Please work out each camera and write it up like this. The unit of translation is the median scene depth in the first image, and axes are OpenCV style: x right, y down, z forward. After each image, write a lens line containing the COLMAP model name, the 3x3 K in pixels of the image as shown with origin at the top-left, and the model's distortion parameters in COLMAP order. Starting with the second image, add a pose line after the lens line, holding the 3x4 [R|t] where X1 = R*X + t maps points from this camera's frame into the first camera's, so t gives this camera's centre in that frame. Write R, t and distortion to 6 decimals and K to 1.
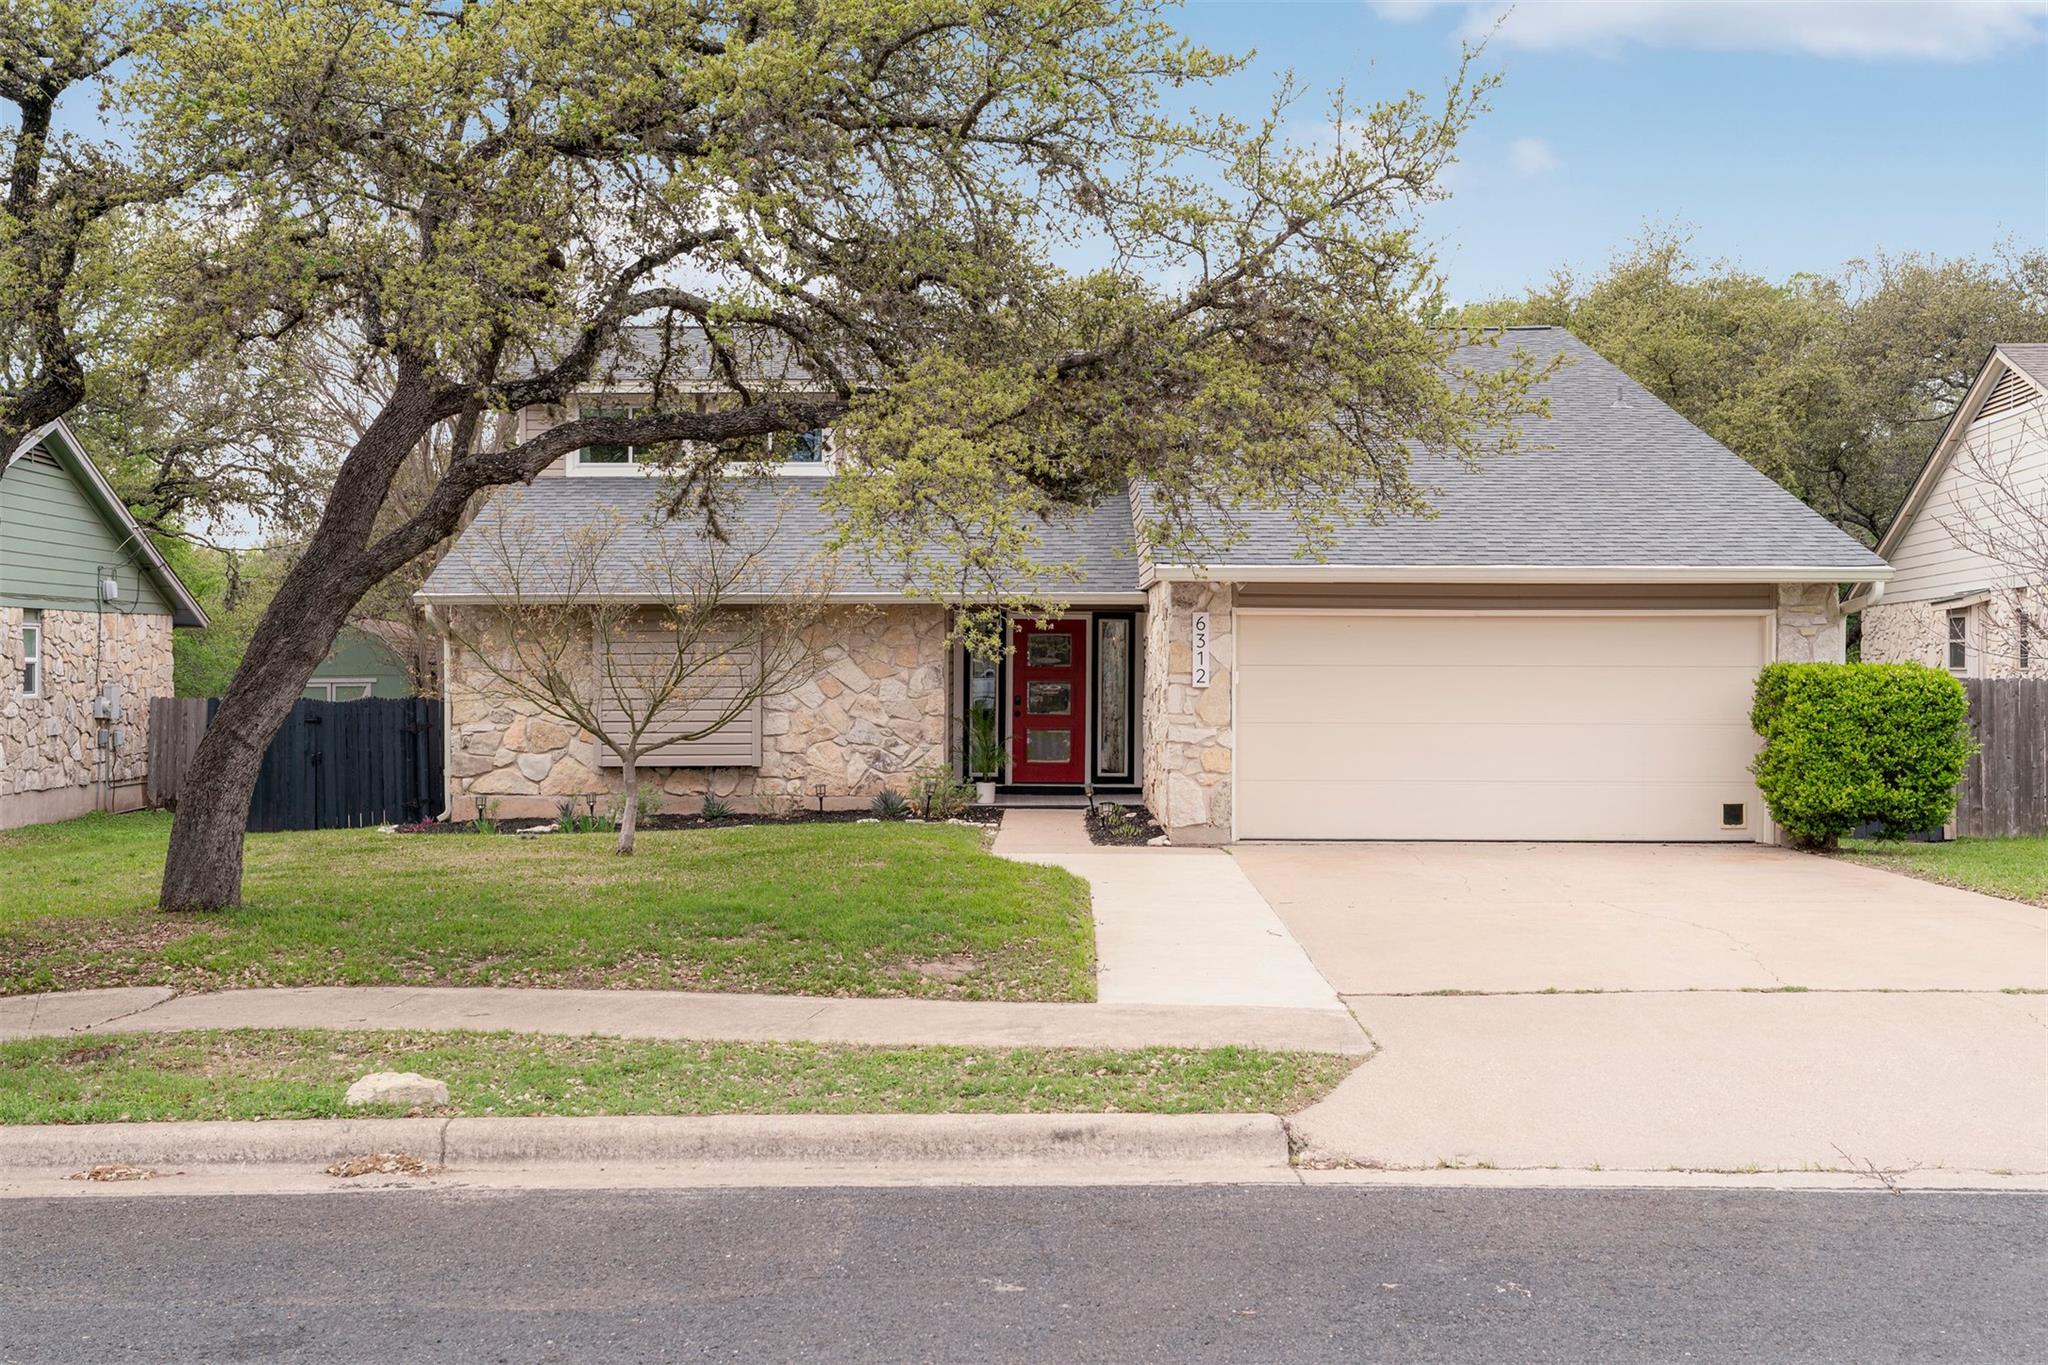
lens RADIAL K [[2008.0, 0, 929.7], [0, 2008.0, 749.9], [0, 0, 1]] dist [0.004399, 0.000000]
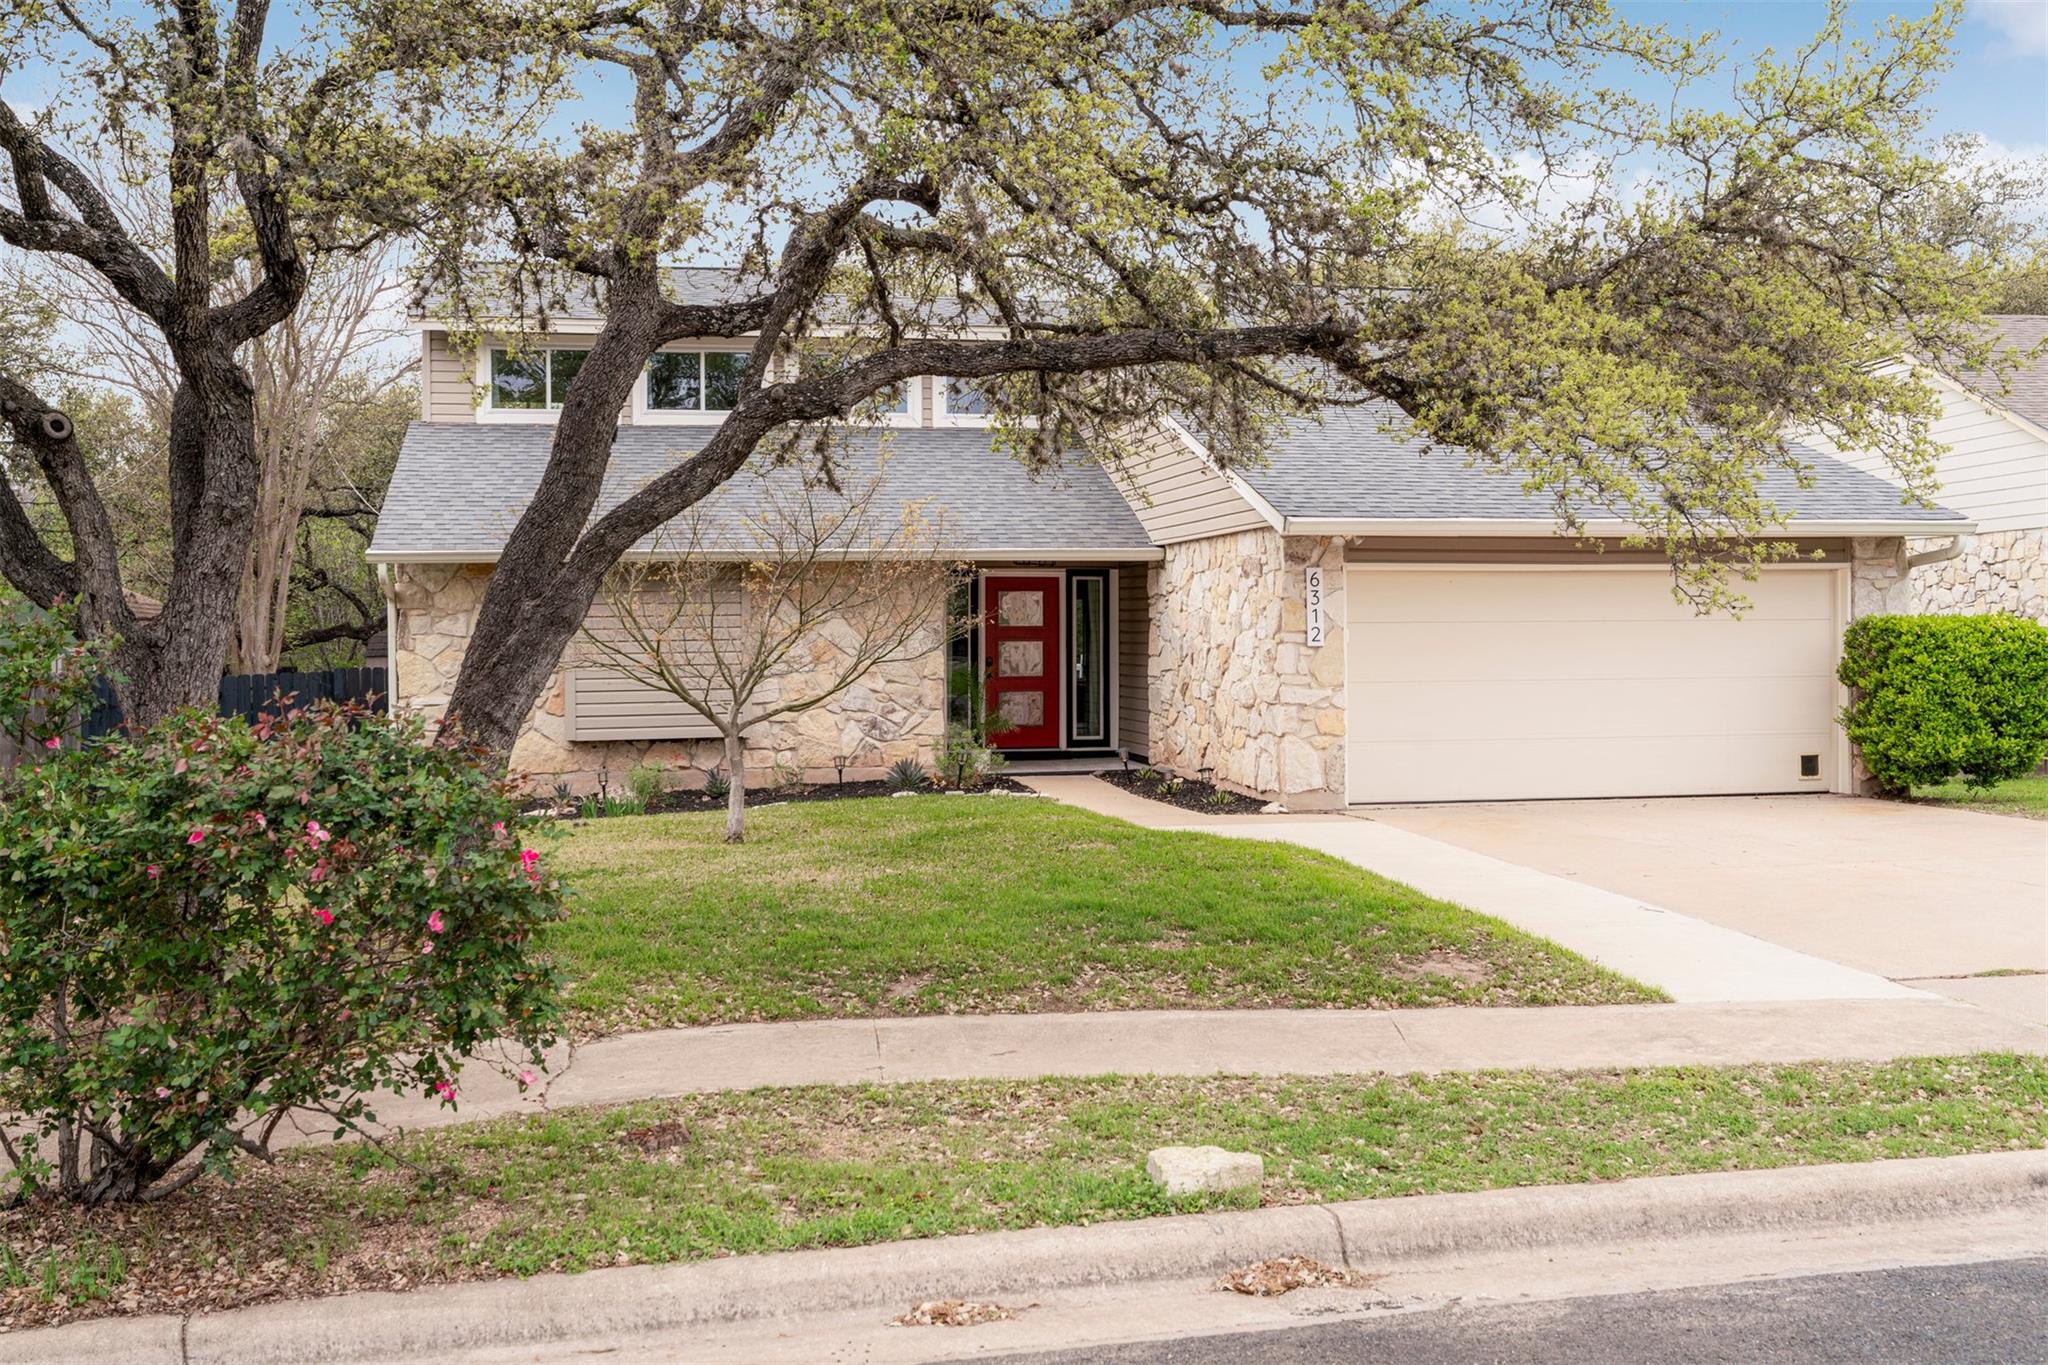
lens RADIAL K [[2008.0, 0, 1029.6], [0, 2008.0, 673.7], [0, 0, 1]] dist [0.004399, 0.000000]
pose [[0.979877, -0.014764, 0.199056, -0.196938], [0.018242, 0.999711, -0.015647, -0.005874], [-0.198767, 0.018964, 0.979863, 0.095875]]
